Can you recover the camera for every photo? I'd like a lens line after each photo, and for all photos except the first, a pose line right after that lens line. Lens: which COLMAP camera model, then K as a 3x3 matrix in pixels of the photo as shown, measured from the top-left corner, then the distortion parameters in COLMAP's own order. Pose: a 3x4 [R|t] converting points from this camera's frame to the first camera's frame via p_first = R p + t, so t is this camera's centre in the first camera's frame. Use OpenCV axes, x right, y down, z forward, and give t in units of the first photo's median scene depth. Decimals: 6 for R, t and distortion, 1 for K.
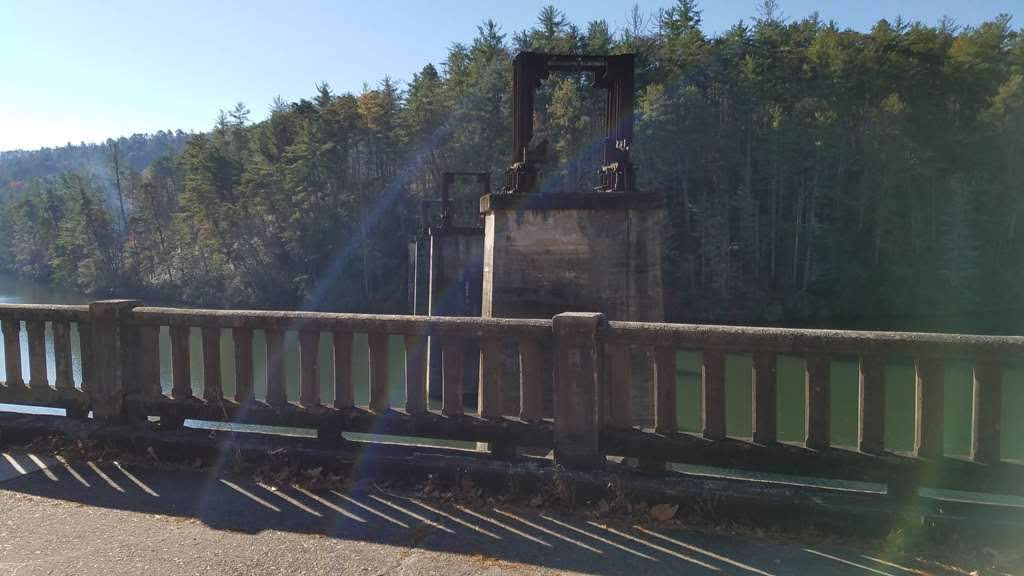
lens RADIAL K [[757.0, 0, 512.0], [0, 757.0, 288.0], [0, 0, 1]] dist [0.003524, 0.000378]
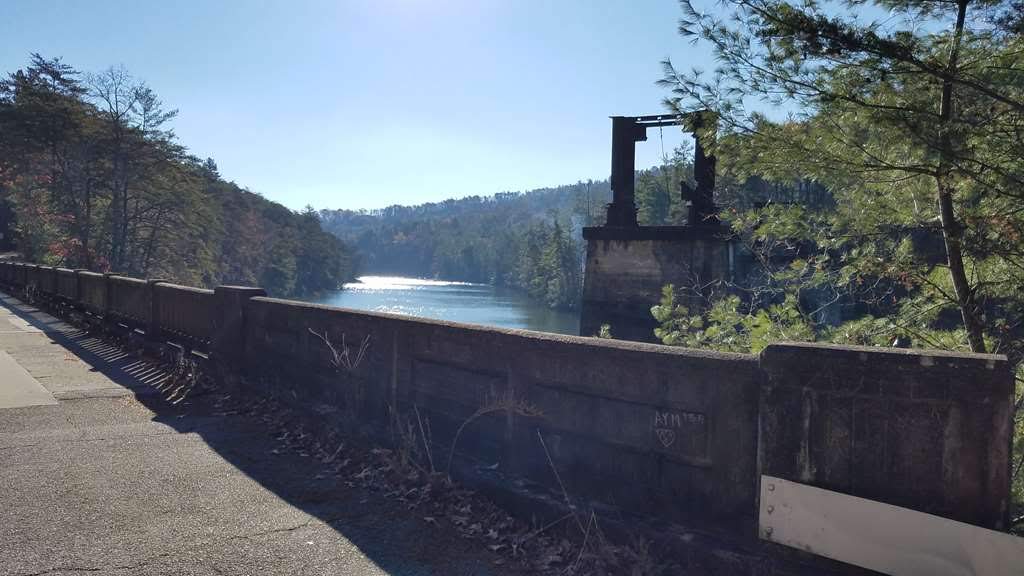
lens RADIAL K [[757.0, 0, 512.0], [0, 757.0, 288.0], [0, 0, 1]] dist [0.003524, 0.000378]
pose [[0.811907, 0.044236, -0.582108, 0.608323], [-0.066570, 0.997636, -0.017037, 0.008296], [0.579979, 0.052584, 0.812933, -0.103802]]
